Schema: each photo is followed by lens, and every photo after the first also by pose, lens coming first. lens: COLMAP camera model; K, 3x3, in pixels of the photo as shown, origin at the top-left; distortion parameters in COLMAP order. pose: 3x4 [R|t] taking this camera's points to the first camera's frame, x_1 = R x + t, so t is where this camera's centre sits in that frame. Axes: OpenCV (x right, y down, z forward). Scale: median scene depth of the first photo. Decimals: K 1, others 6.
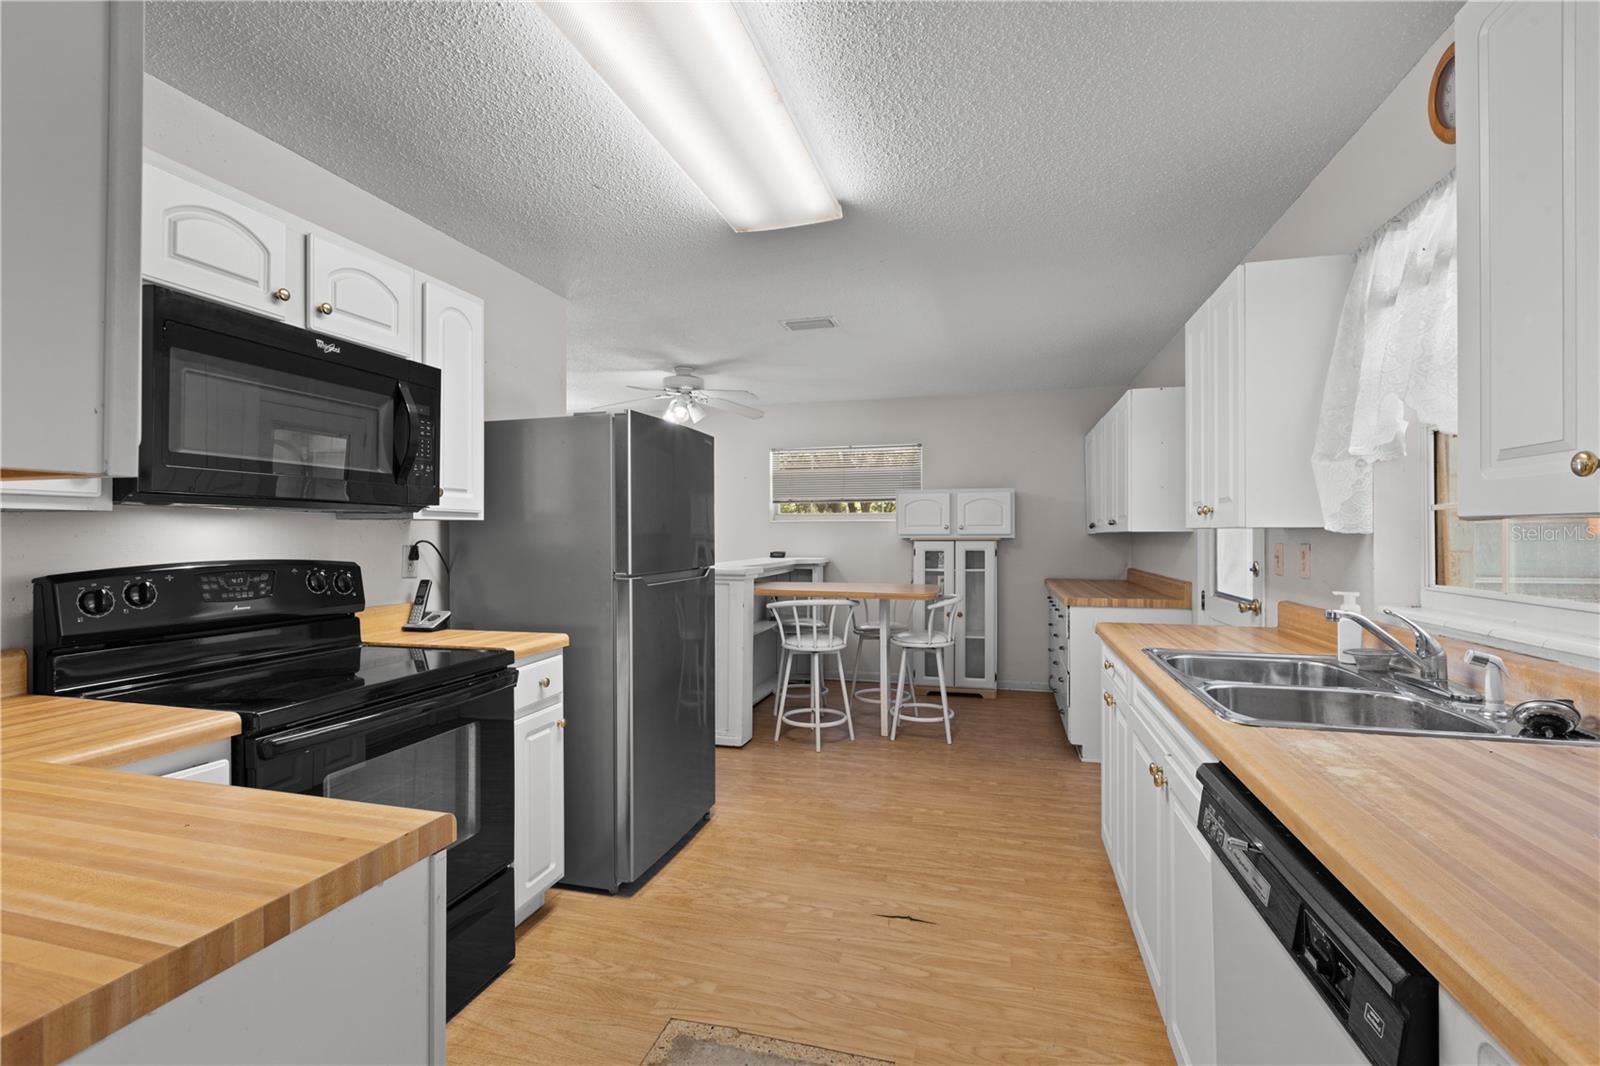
lens RADIAL K [[712.5, 0, 798.7], [0, 712.5, 533.8], [0, 0, 1]] dist [0.001257, -0.001017]
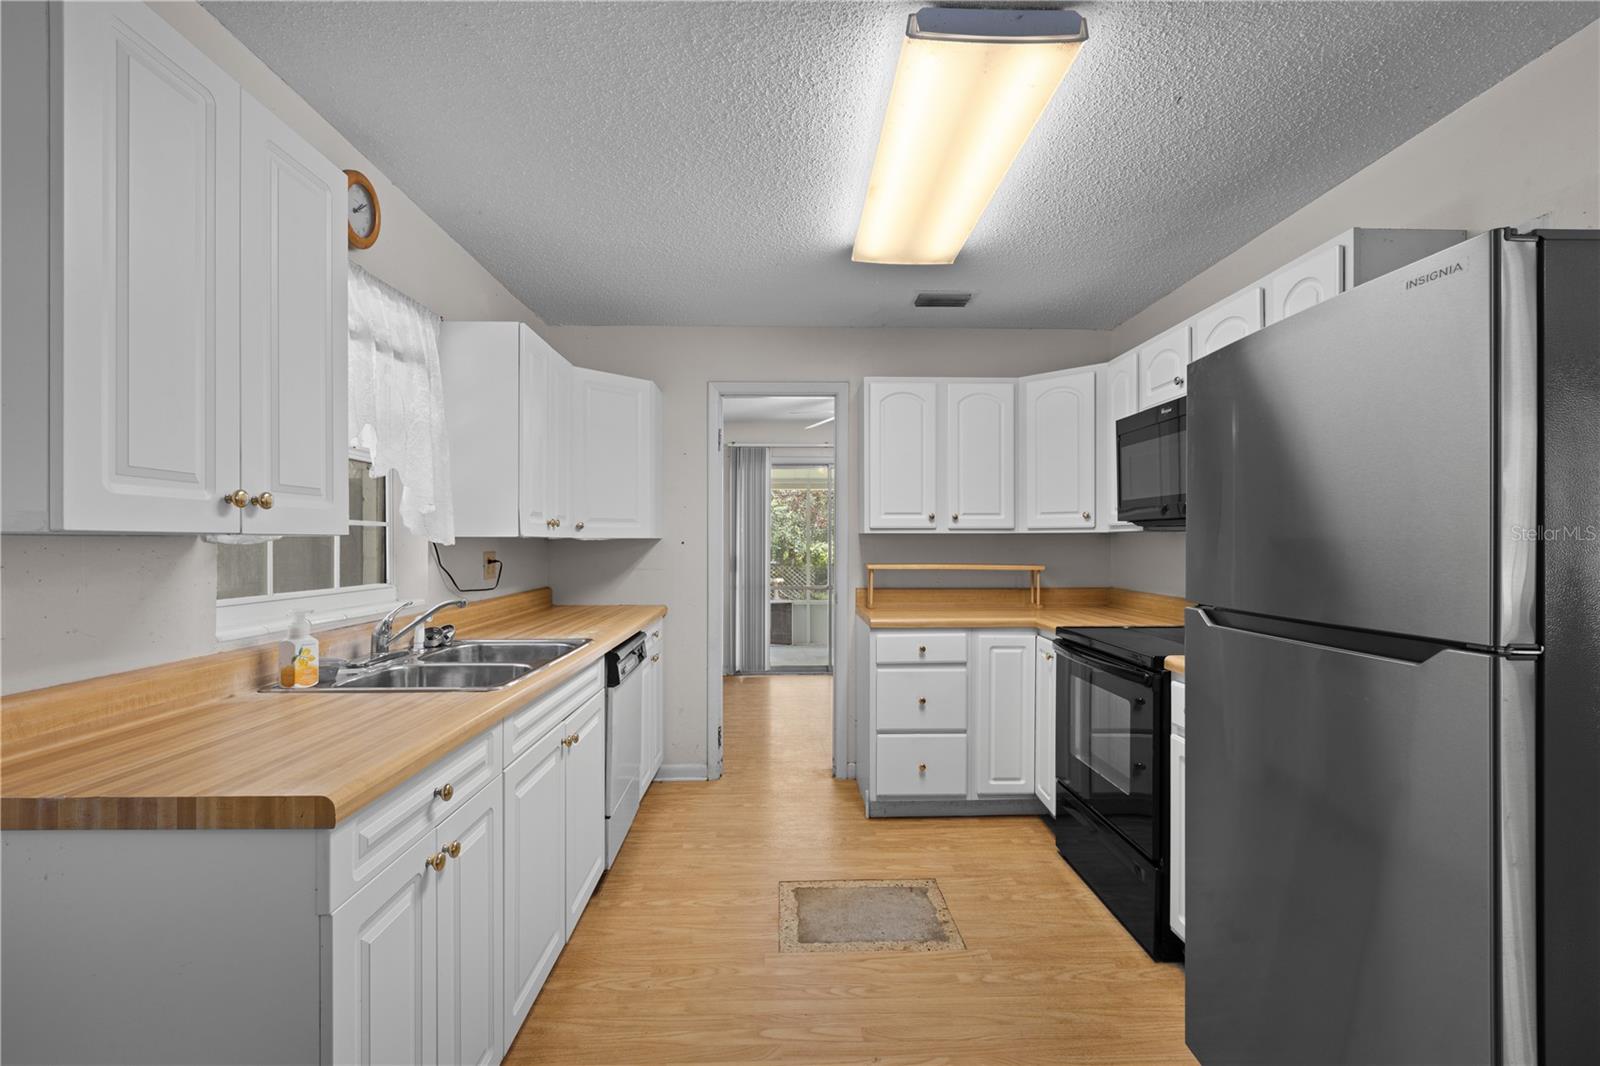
lens RADIAL K [[712.5, 0, 799.8], [0, 712.5, 535.7], [0, 0, 1]] dist [0.001257, -0.001017]
pose [[-0.952890, 0.000954, -0.303314, 0.423874], [0.003435, 0.999965, -0.007646, -0.003344], [0.303296, -0.008327, -0.952860, 1.948174]]
